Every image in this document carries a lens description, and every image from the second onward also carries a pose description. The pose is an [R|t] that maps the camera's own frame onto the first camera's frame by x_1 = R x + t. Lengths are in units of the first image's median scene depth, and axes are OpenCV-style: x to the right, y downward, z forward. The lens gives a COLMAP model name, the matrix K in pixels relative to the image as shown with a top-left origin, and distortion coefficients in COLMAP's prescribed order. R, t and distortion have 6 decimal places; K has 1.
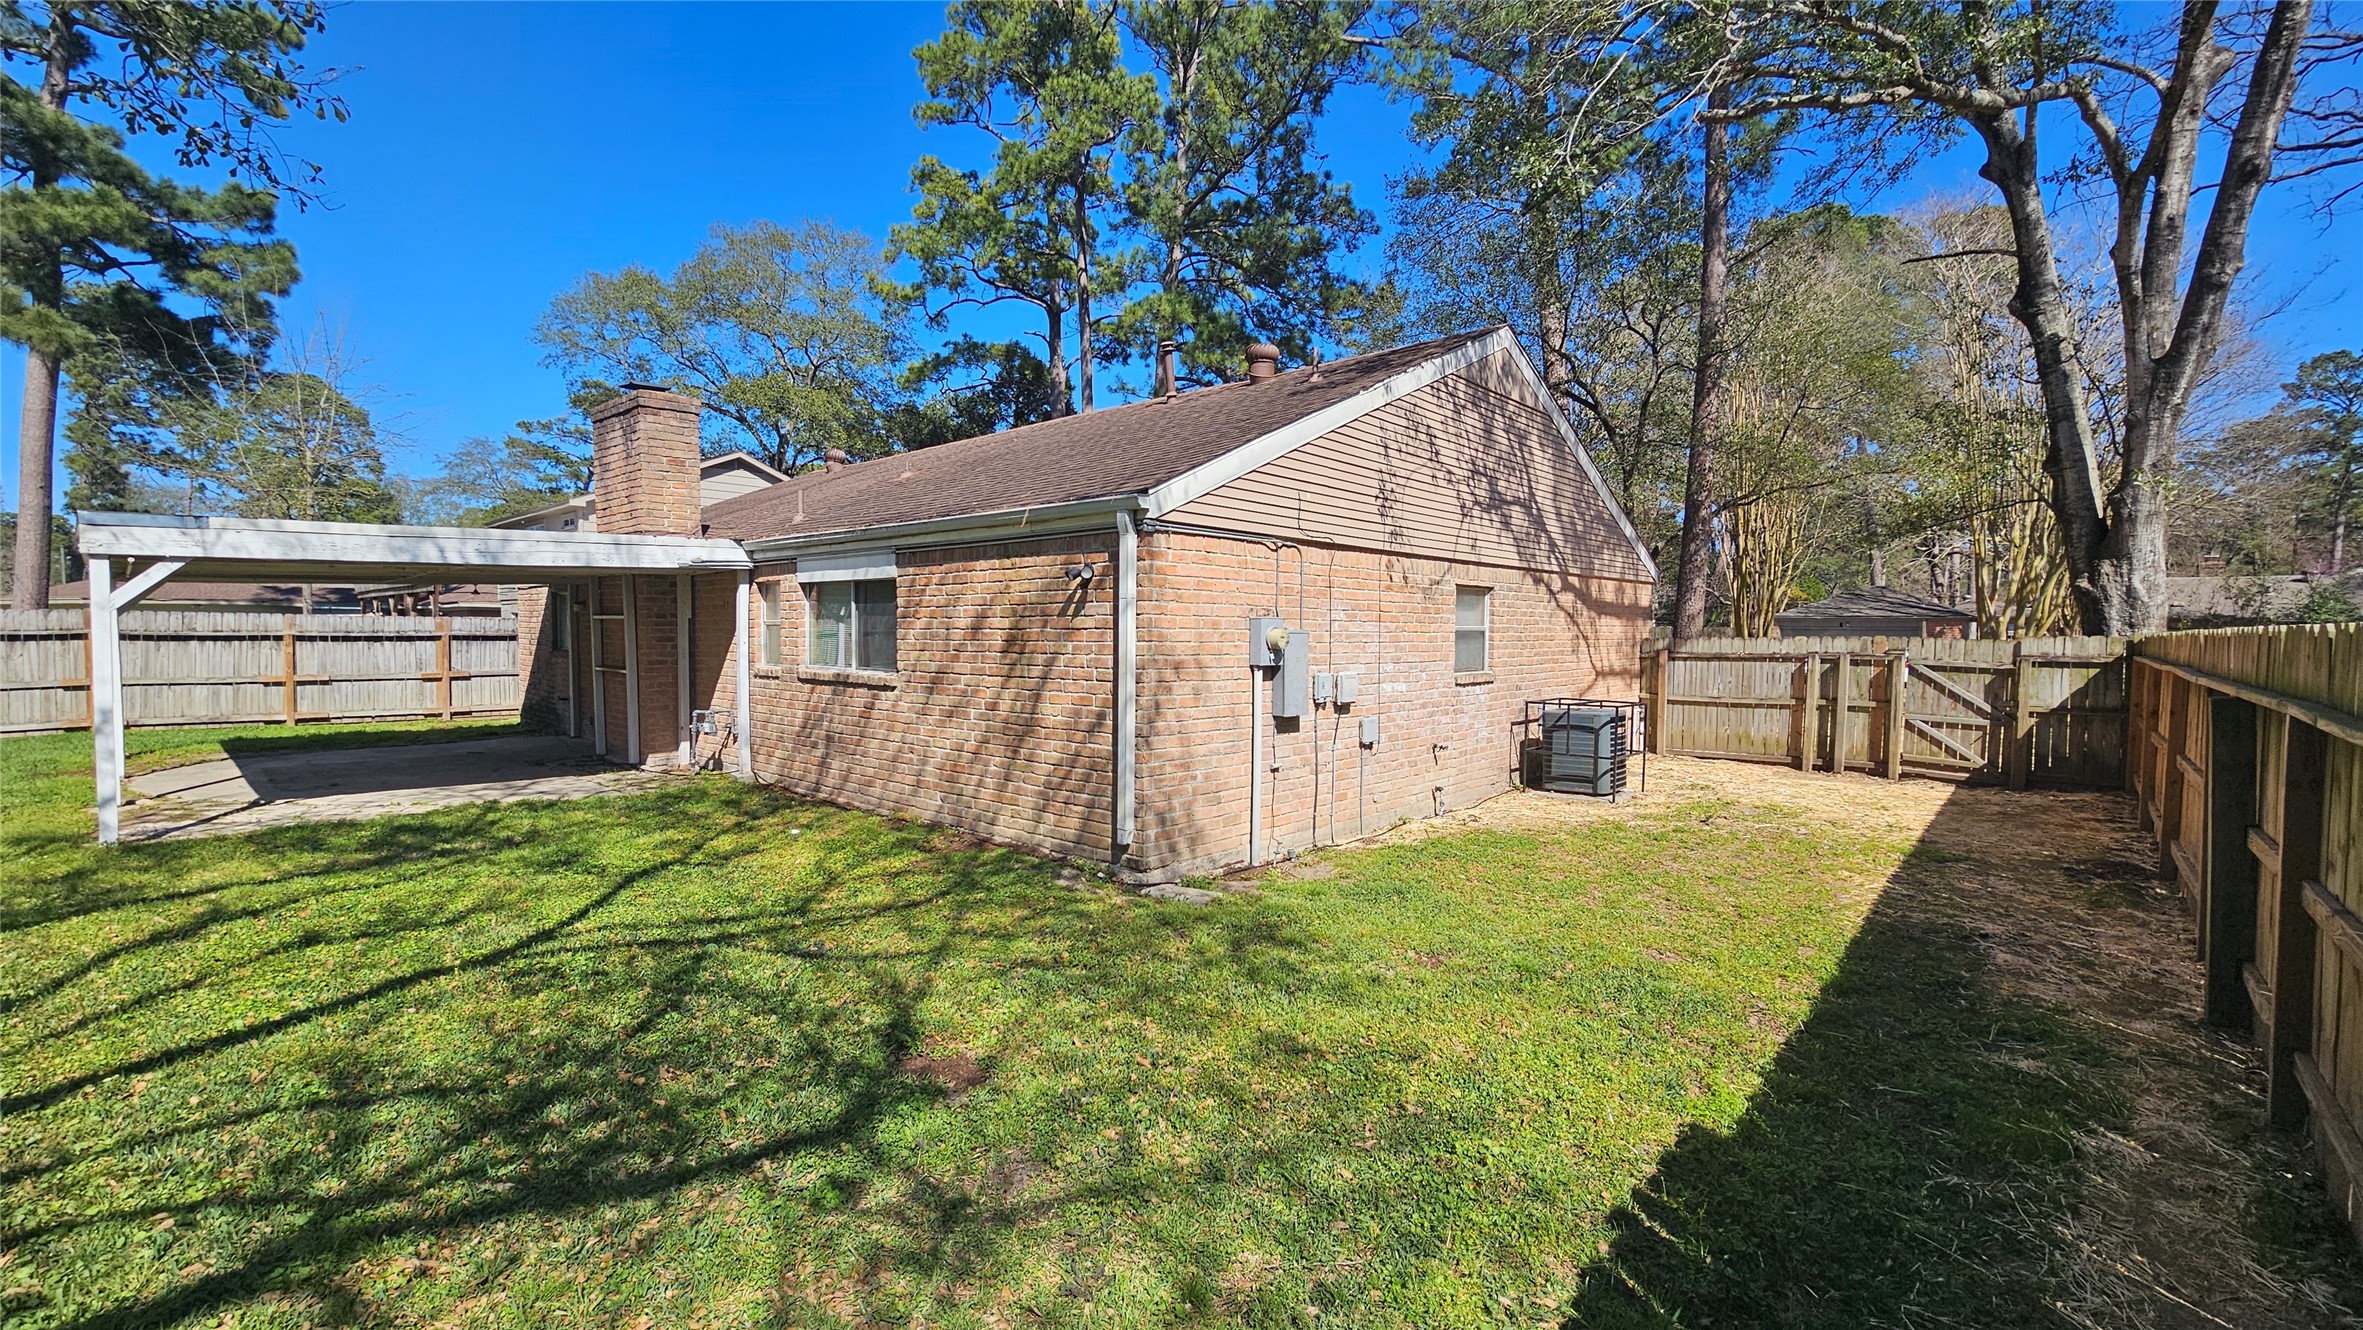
lens RADIAL K [[971.9, 0, 1177.4], [0, 971.9, 673.6], [0, 0, 1]] dist [0.006329, -0.002497]
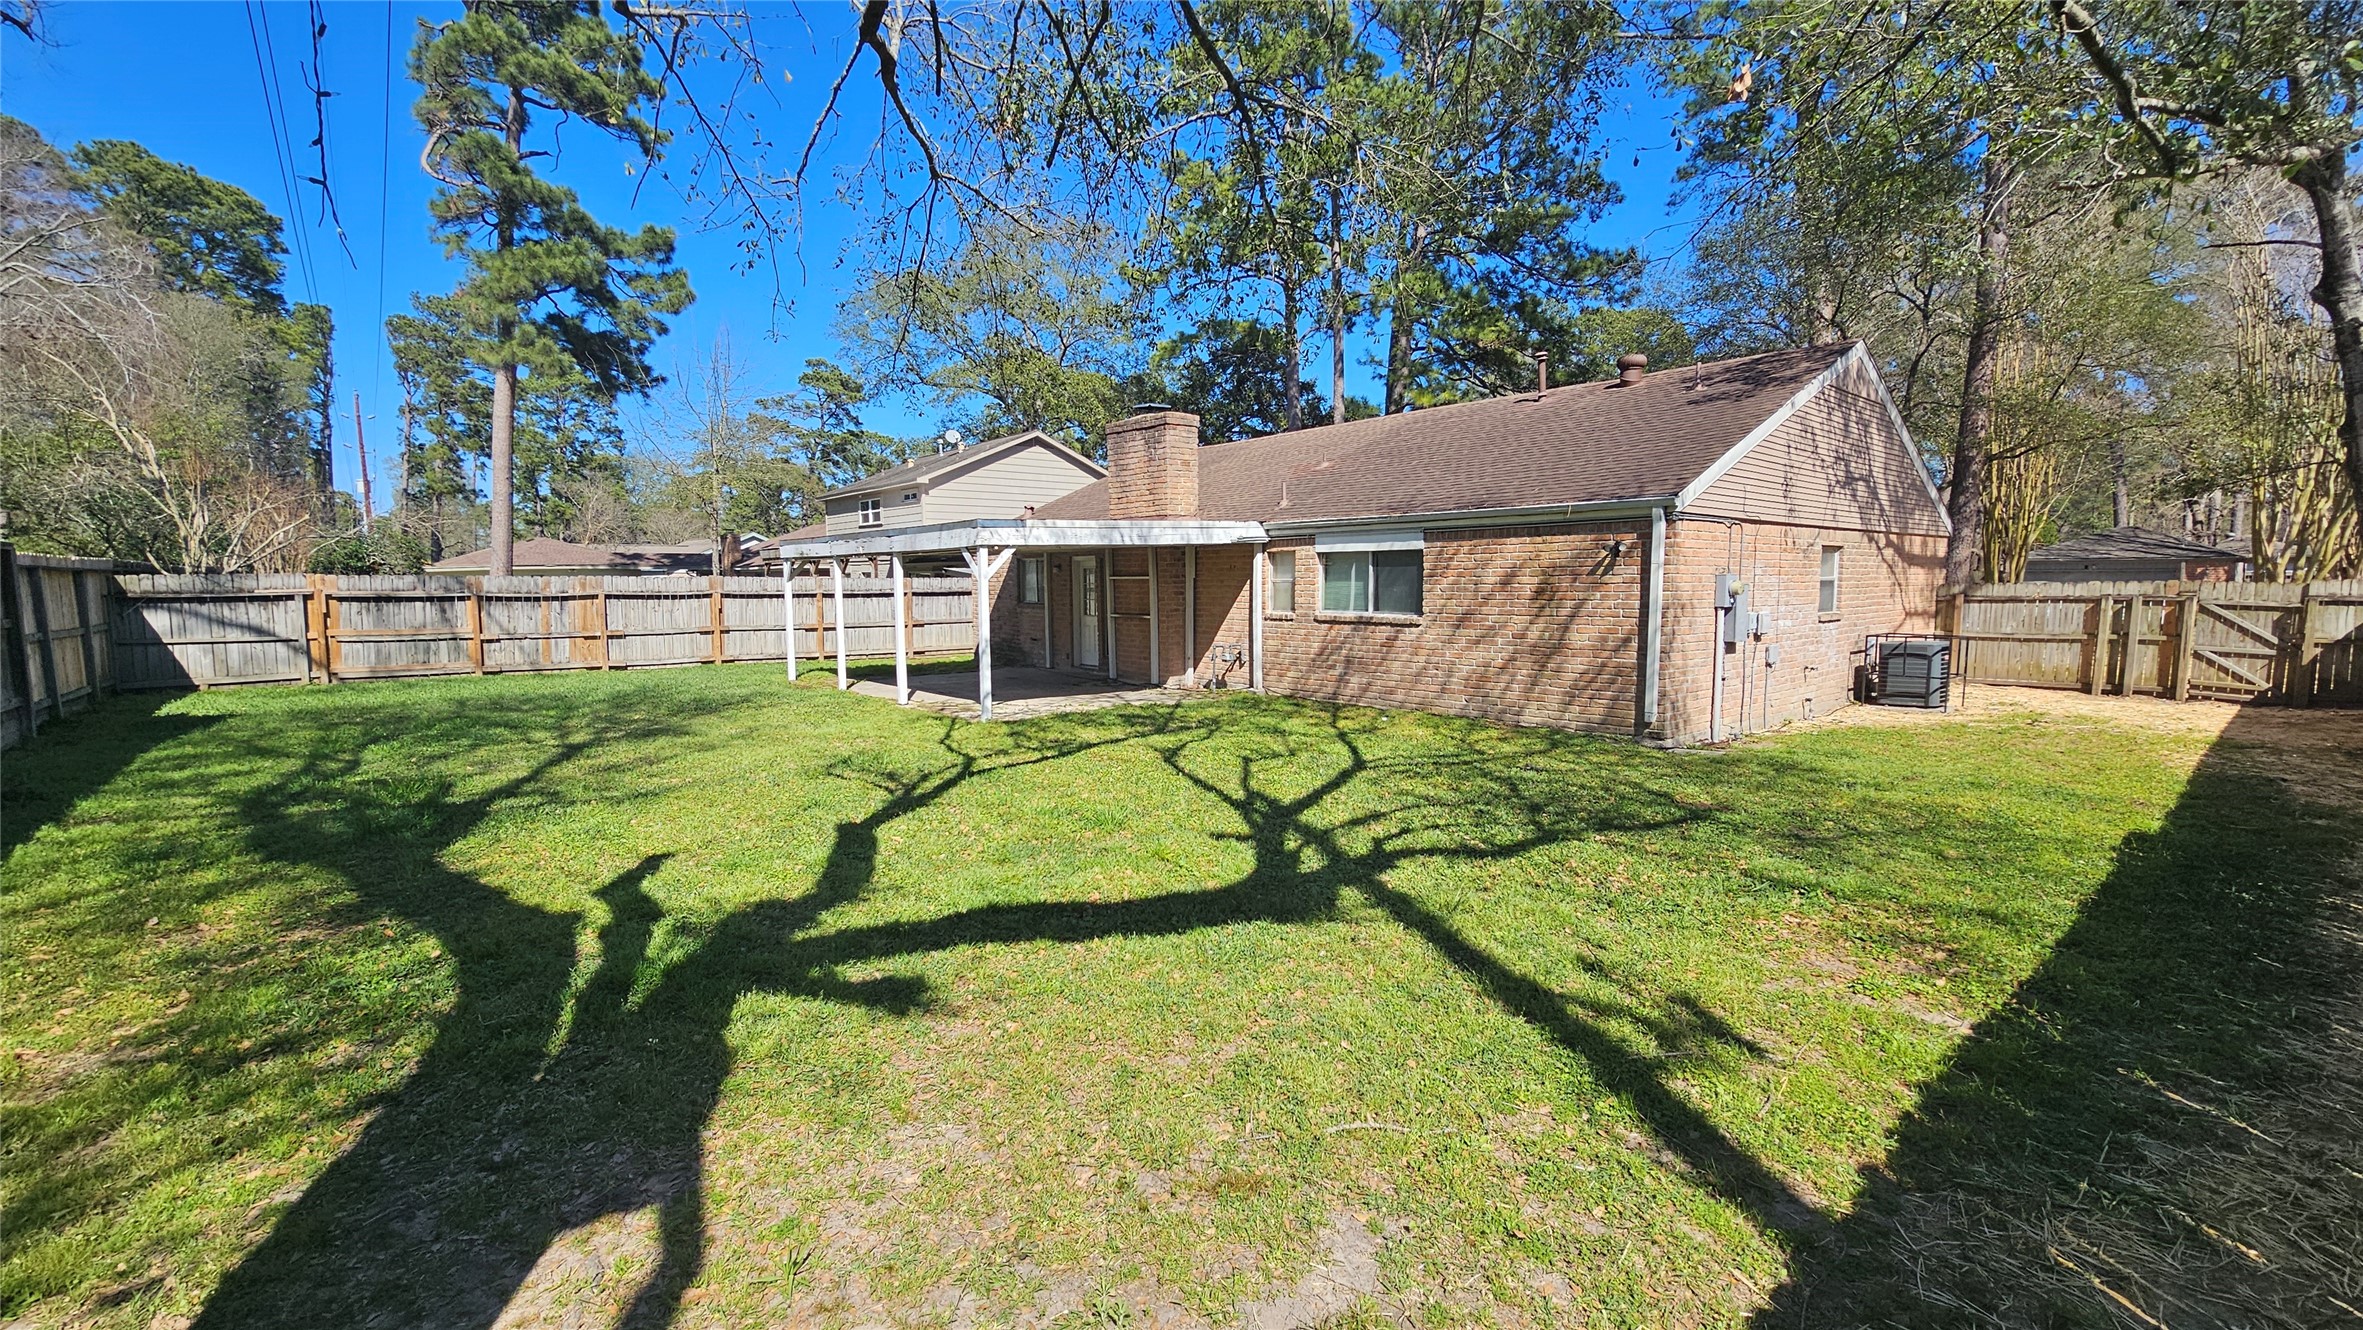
lens RADIAL K [[971.9, 0, 1178.7], [0, 971.9, 671.5], [0, 0, 1]] dist [0.006329, -0.002497]
pose [[0.990931, 0.000751, -0.134368, -0.337569], [0.005754, 0.998830, 0.048016, 0.008936], [0.134246, -0.048354, 0.989768, -0.363518]]
